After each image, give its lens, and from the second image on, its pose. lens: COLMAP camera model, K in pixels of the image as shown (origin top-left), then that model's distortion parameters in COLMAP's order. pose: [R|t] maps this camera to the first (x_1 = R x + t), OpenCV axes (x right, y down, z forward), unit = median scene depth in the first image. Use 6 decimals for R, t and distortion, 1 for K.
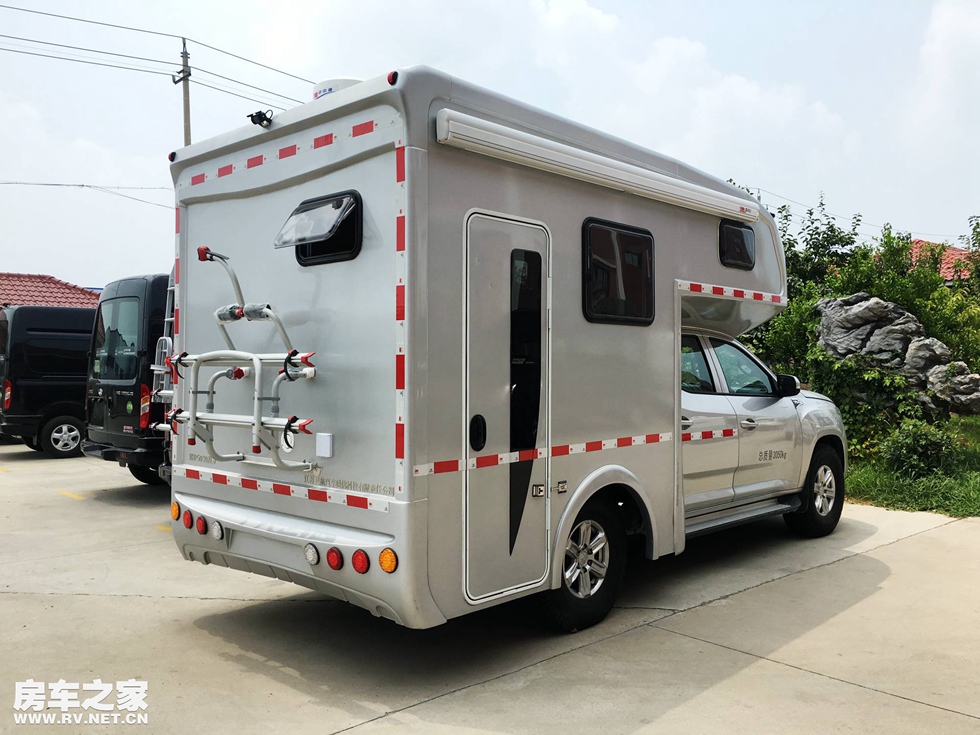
lens RADIAL K [[835.0, 0, 490.0], [0, 835.0, 367.5], [0, 0, 1]] dist [0.073307, -0.094091]
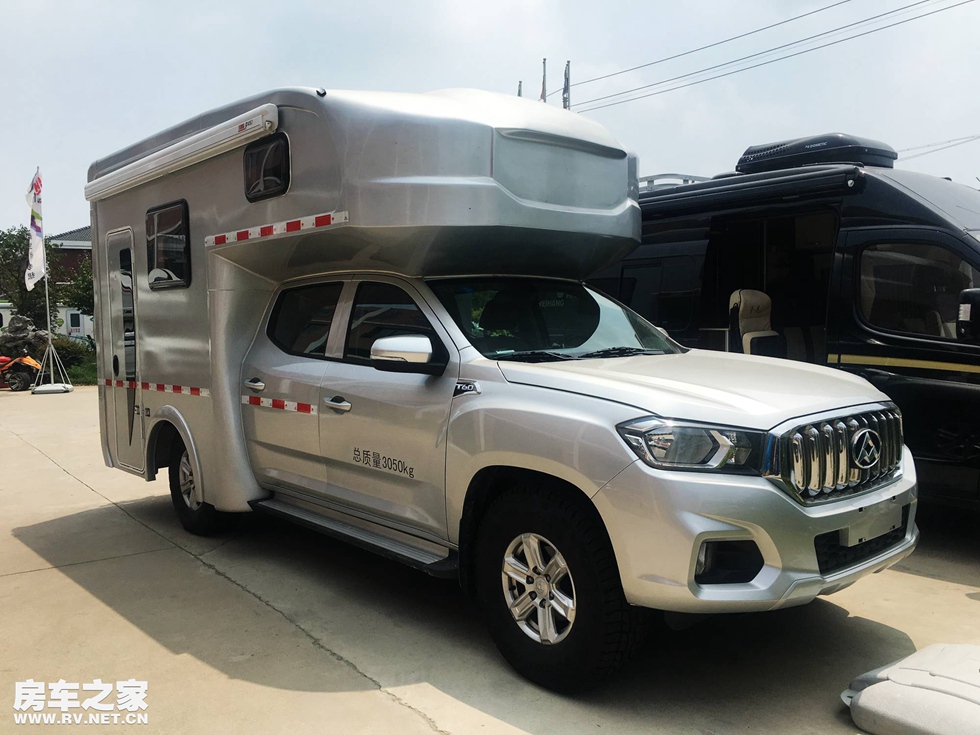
lens RADIAL K [[835.0, 0, 490.0], [0, 835.0, 367.5], [0, 0, 1]] dist [0.073307, -0.094091]
pose [[-0.104984, 0.062248, -0.992524, 1.298249], [0.020695, 0.997960, 0.060399, -0.004102], [0.994259, -0.014199, -0.106058, 1.573468]]
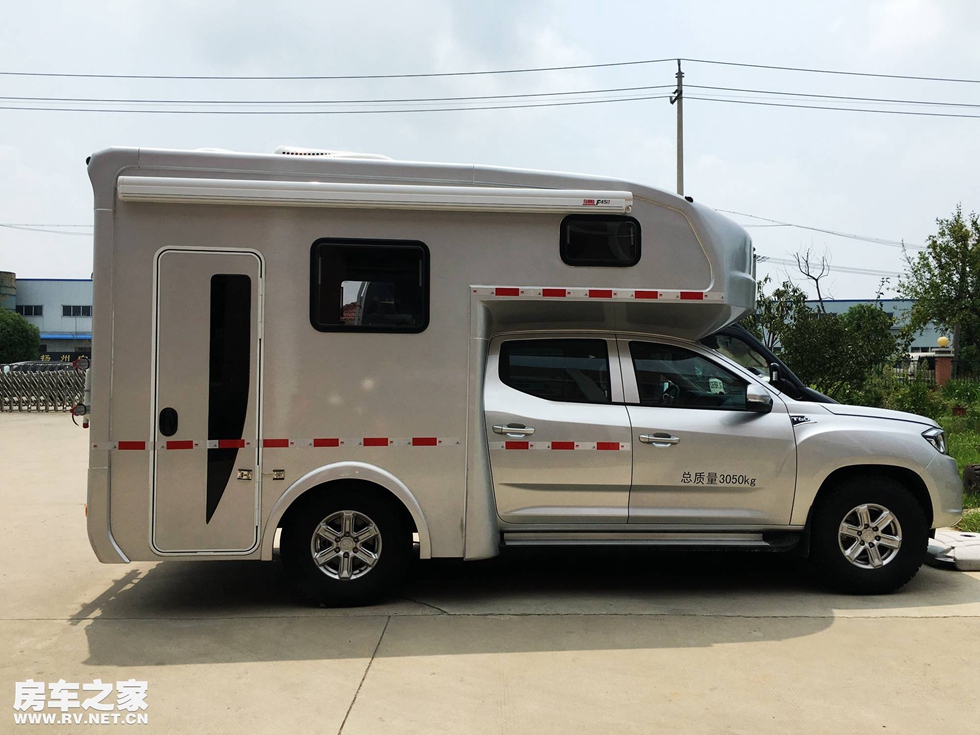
lens RADIAL K [[835.0, 0, 490.0], [0, 835.0, 367.5], [0, 0, 1]] dist [0.073307, -0.094091]
pose [[0.755852, 0.008523, -0.654687, 0.978404], [-0.009829, 0.999950, 0.001669, -0.009657], [0.654668, 0.005174, 0.755899, 0.286006]]
